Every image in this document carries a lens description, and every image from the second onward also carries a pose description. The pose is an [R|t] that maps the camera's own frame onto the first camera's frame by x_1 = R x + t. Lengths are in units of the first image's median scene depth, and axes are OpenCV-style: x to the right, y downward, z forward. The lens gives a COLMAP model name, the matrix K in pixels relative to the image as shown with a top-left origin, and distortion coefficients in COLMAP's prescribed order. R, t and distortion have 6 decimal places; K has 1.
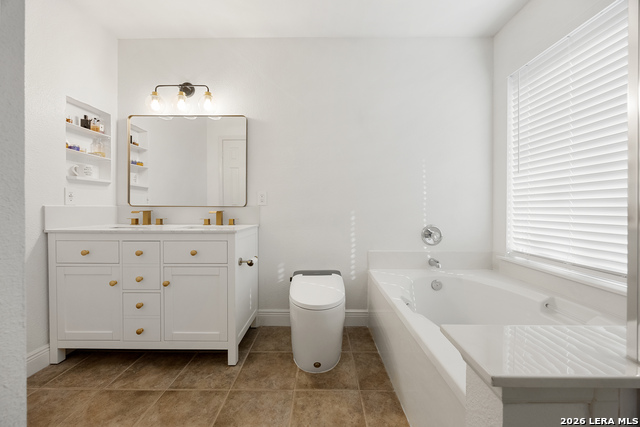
lens RADIAL K [[246.9, 0, 320.8], [0, 246.9, 211.2], [0, 0, 1]] dist [-0.001043, -0.000181]
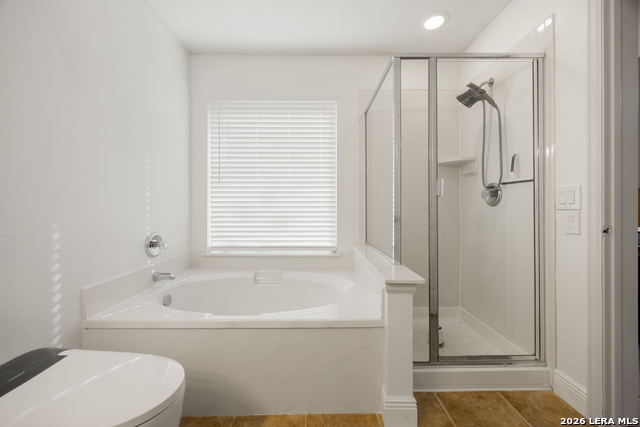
lens RADIAL K [[246.9, 0, 320.8], [0, 246.9, 211.2], [0, 0, 1]] dist [-0.001043, -0.000181]
pose [[-0.019730, -0.017945, 0.999644, -0.403412], [0.011839, 0.999765, 0.018181, -0.027450], [-0.999735, 0.012193, -0.019513, 0.447922]]
